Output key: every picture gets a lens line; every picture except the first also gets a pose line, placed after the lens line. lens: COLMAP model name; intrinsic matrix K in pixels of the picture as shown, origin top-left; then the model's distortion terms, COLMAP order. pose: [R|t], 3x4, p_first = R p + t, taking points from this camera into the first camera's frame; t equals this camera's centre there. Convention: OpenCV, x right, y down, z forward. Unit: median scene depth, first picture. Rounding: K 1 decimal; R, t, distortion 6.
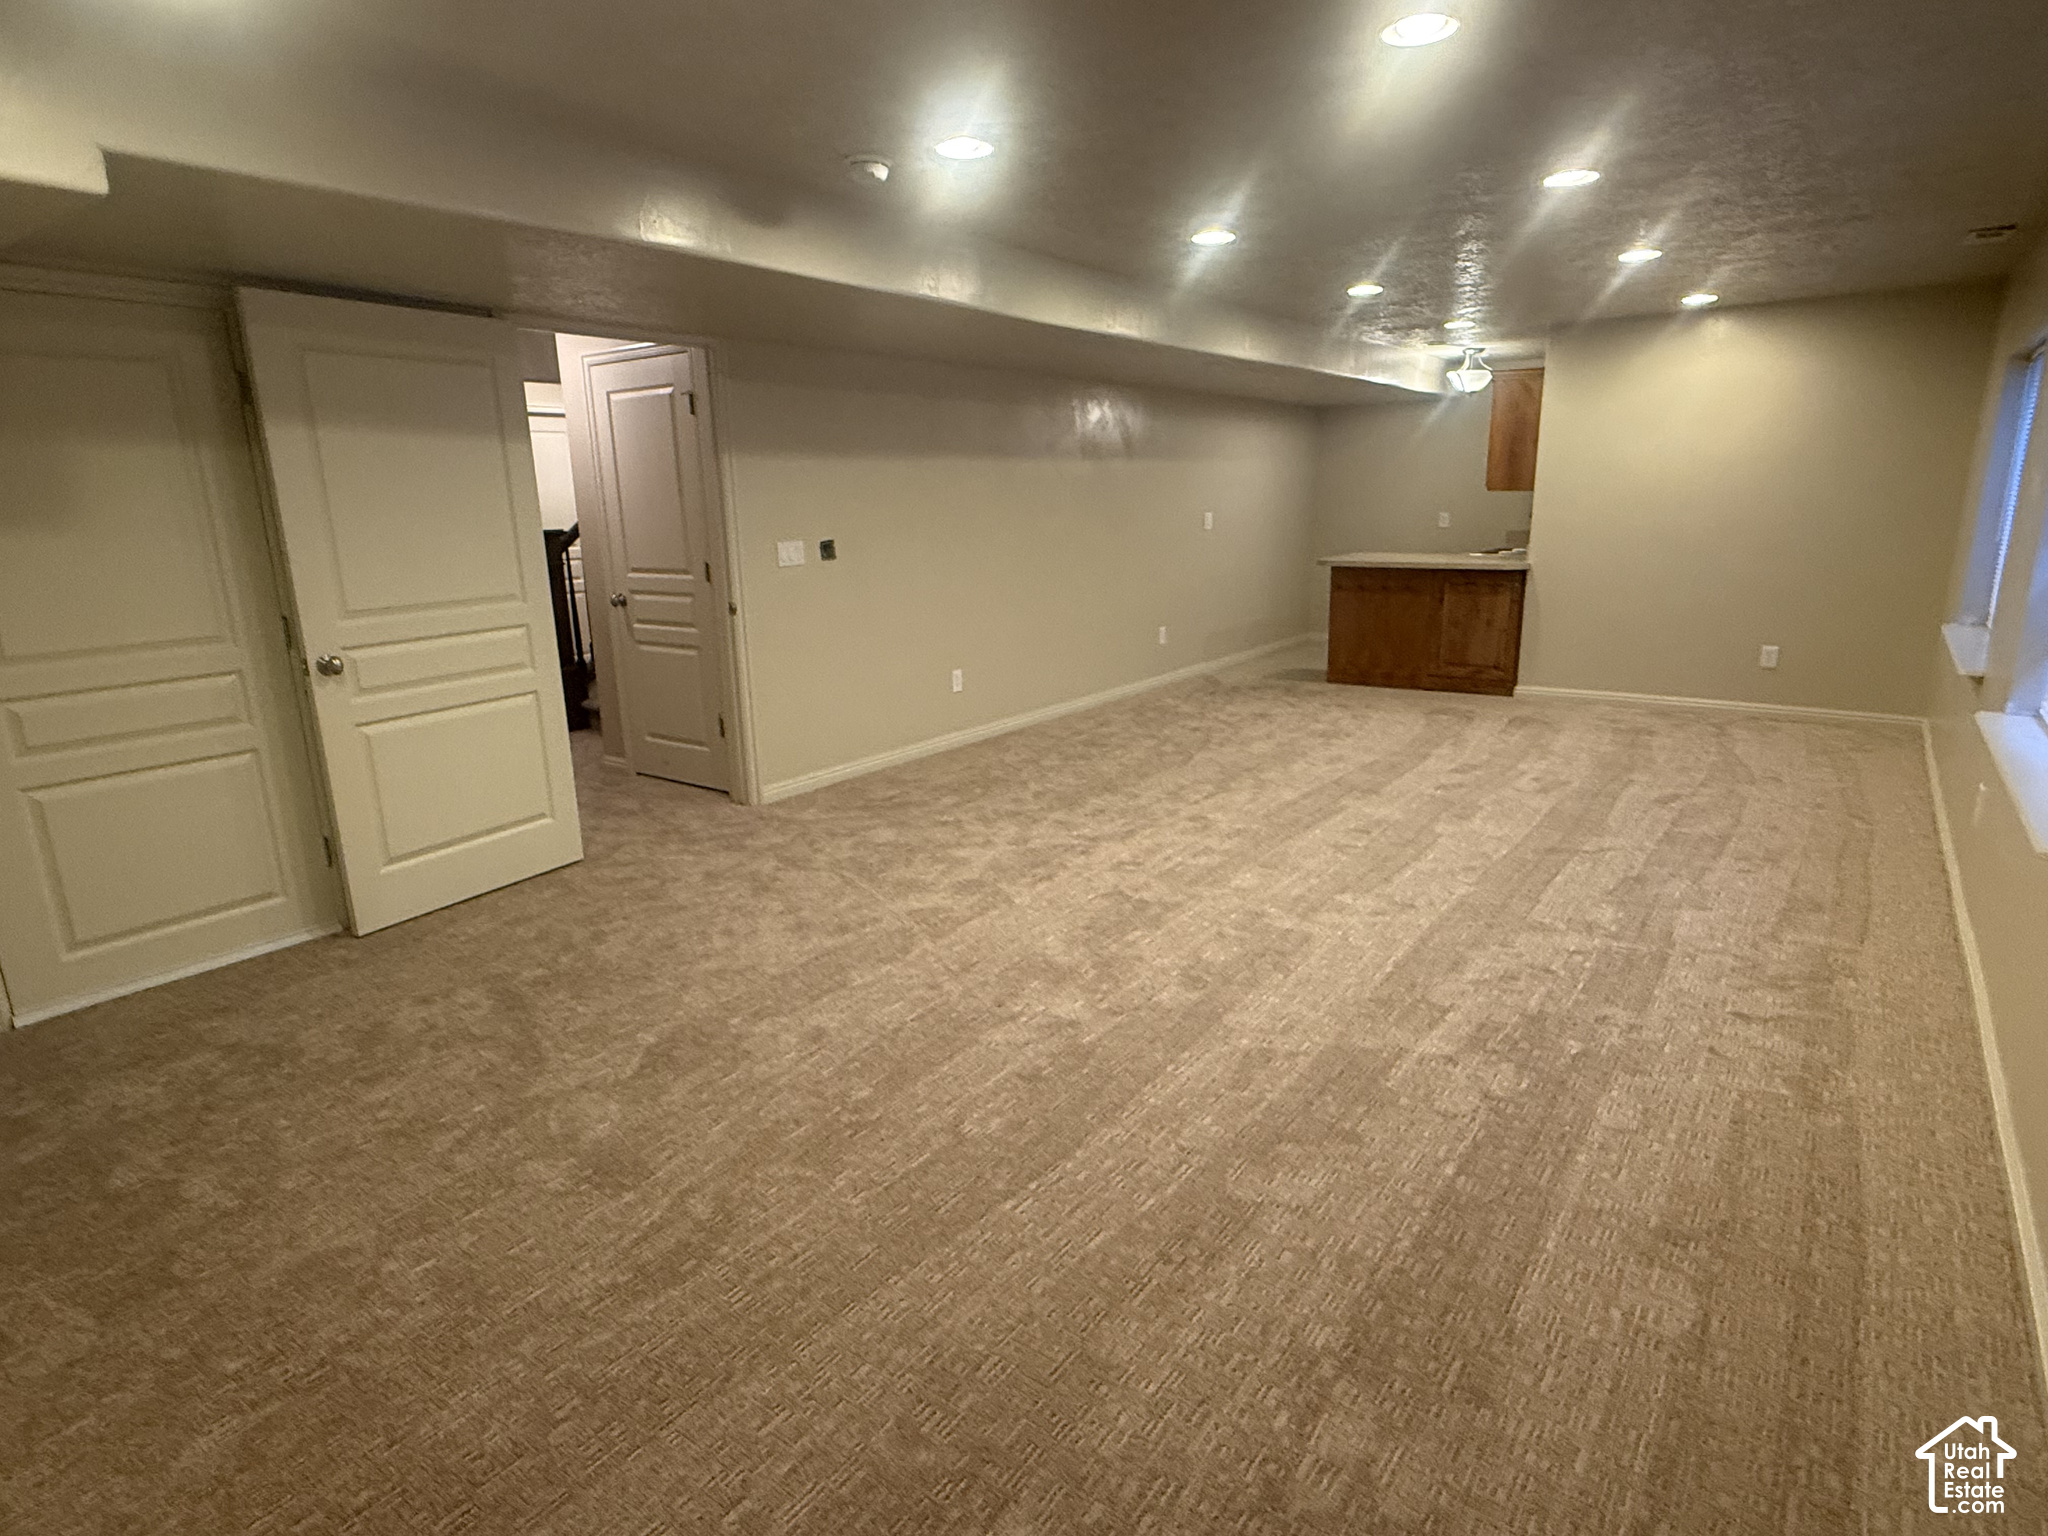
lens RADIAL K [[1104.7, 0, 1019.9], [0, 1104.7, 773.8], [0, 0, 1]] dist [-0.000207, -0.000692]
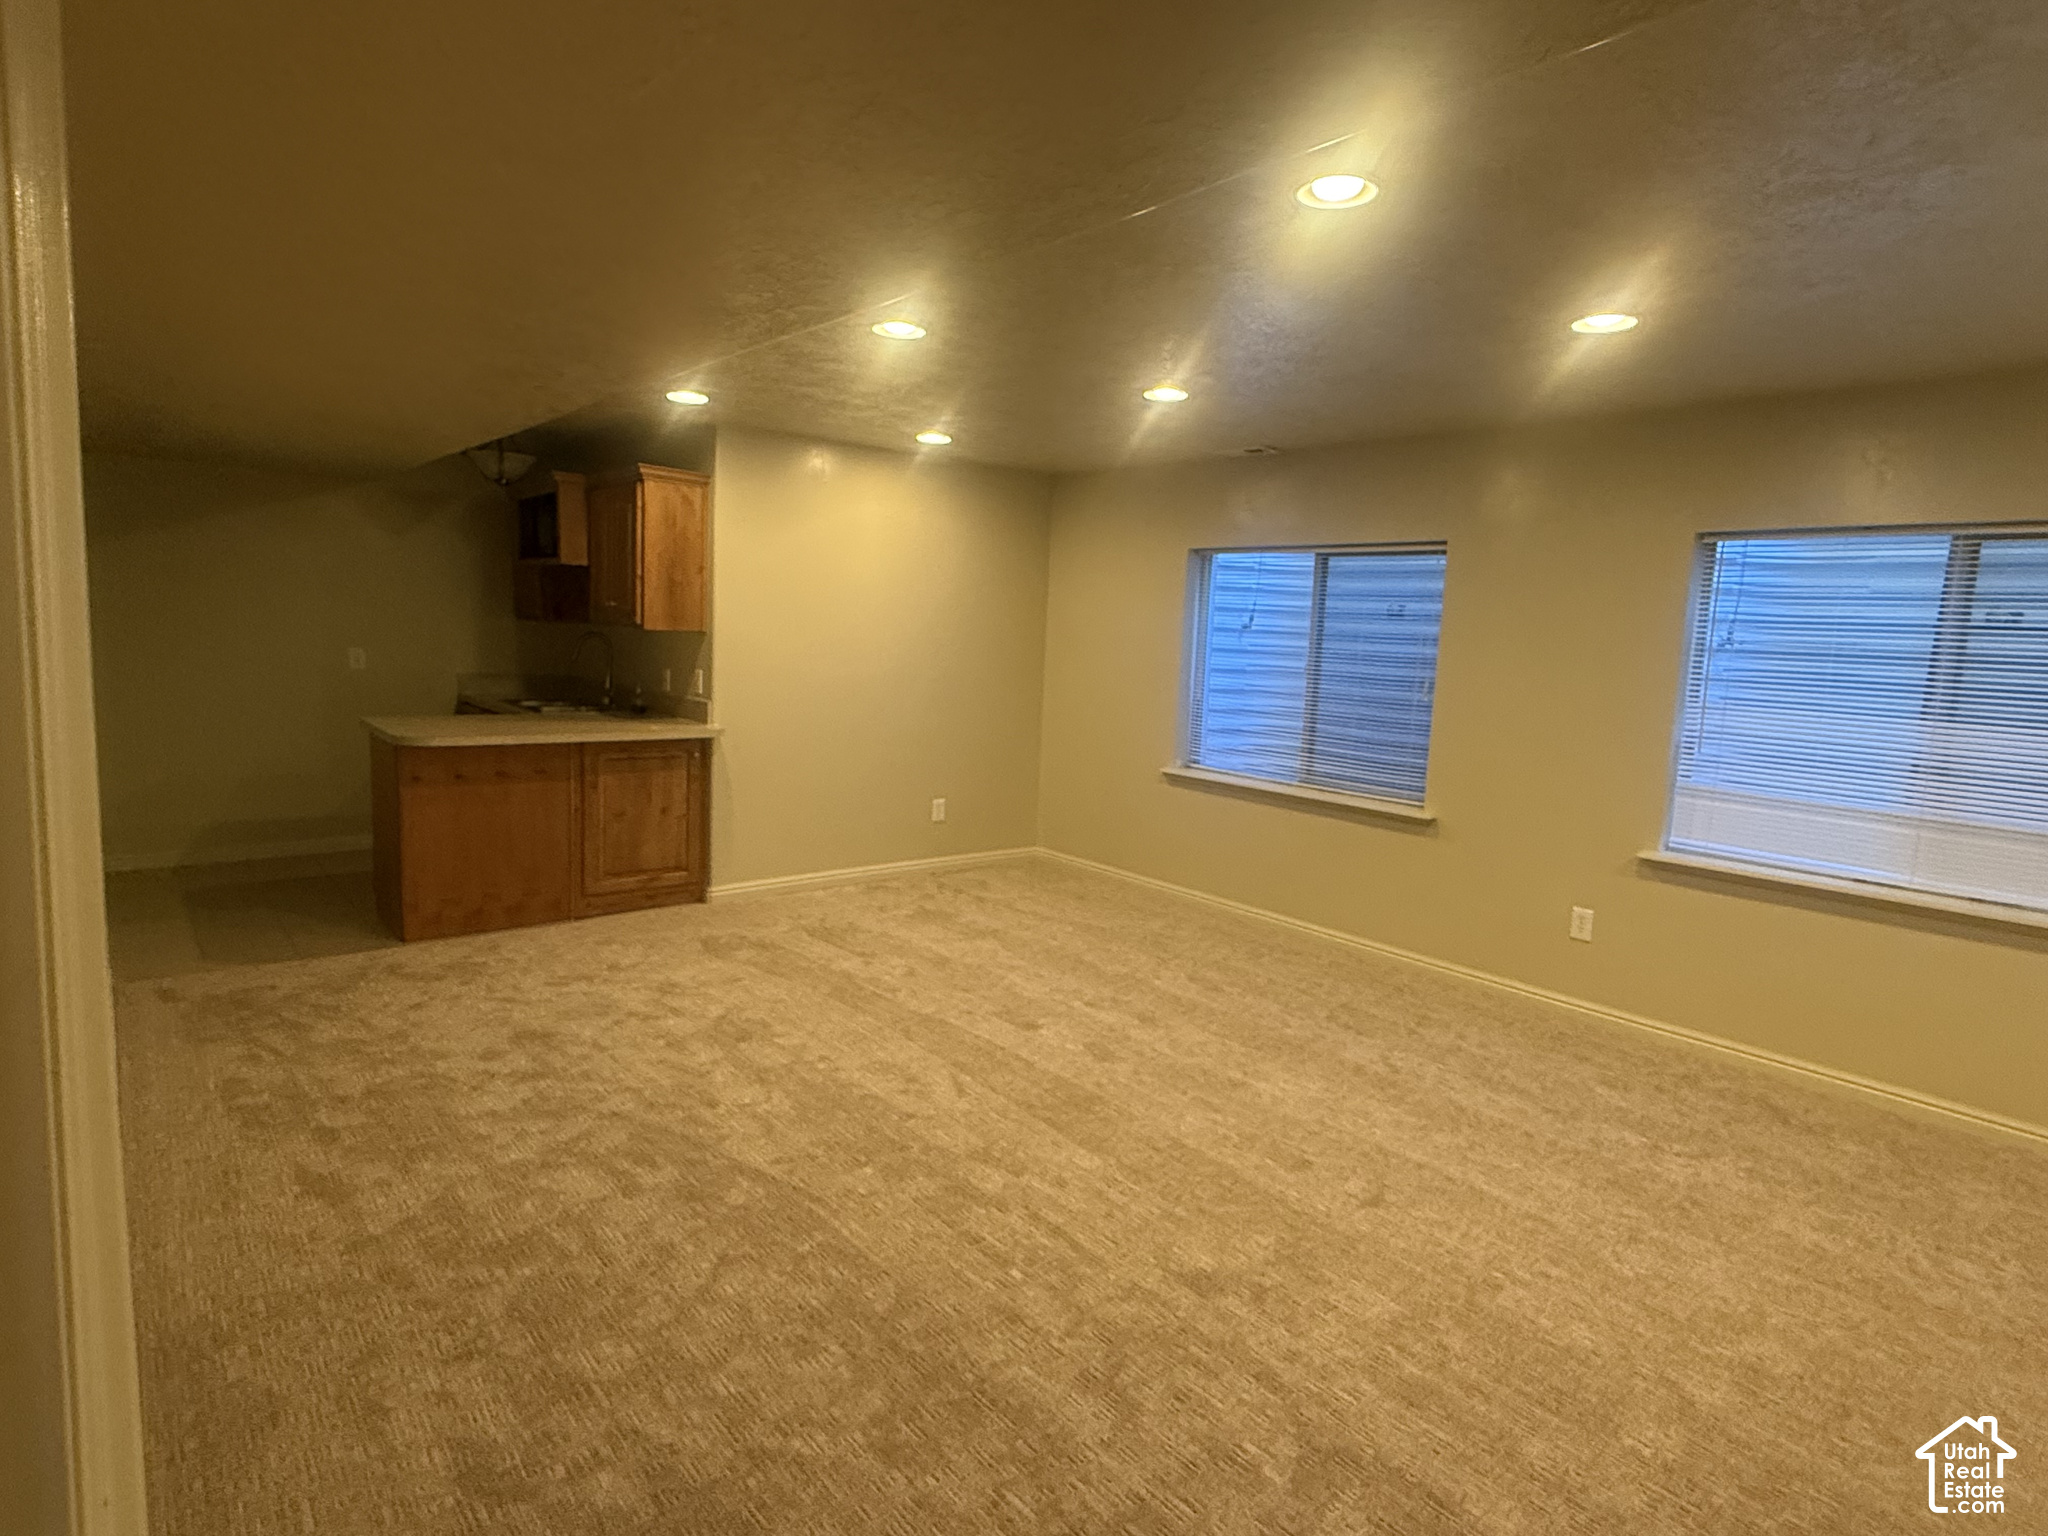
lens RADIAL K [[1101.3, 0, 1021.9], [0, 1101.3, 760.3], [0, 0, 1]] dist [-0.001319, 0.002228]
pose [[0.243964, -0.081778, 0.966330, -0.243281], [0.192176, 0.980754, 0.034481, -0.168967], [-0.950552, 0.177294, 0.254985, 0.672703]]
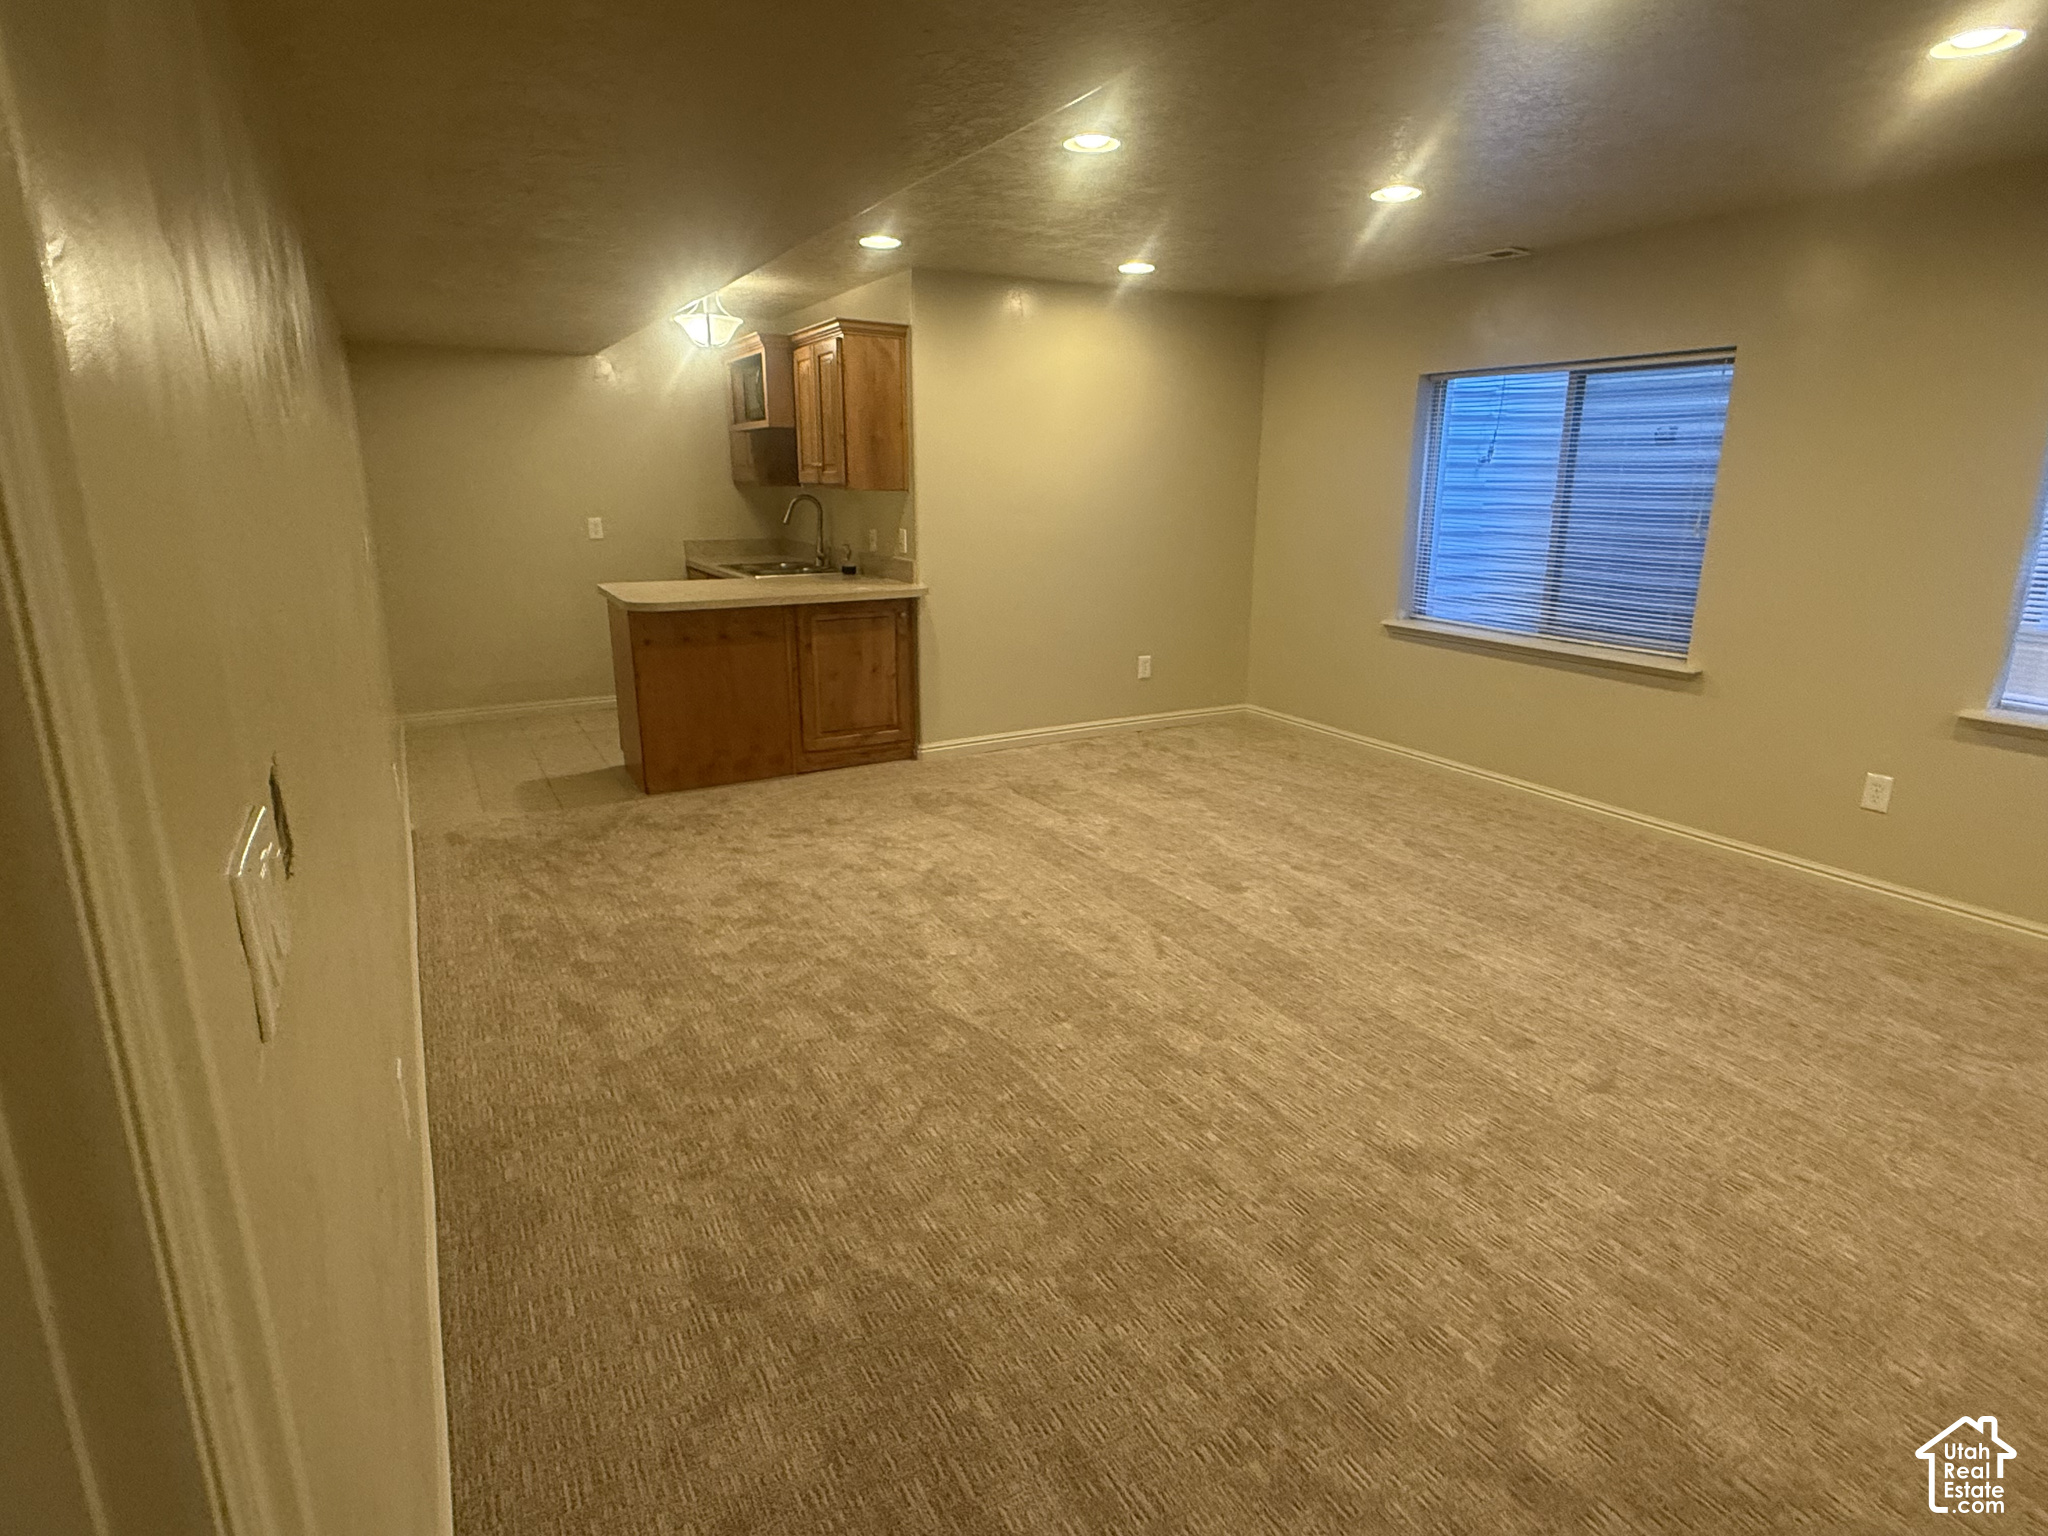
lens RADIAL K [[1097.7, 0, 1026.5], [0, 1097.7, 764.7], [0, 0, 1]] dist [-0.000690, -0.000003]
pose [[0.419343, -0.209617, 0.883297, -0.224947], [0.213082, 0.968523, 0.128682, -0.168459], [-0.882467, 0.134253, 0.450808, 0.671701]]
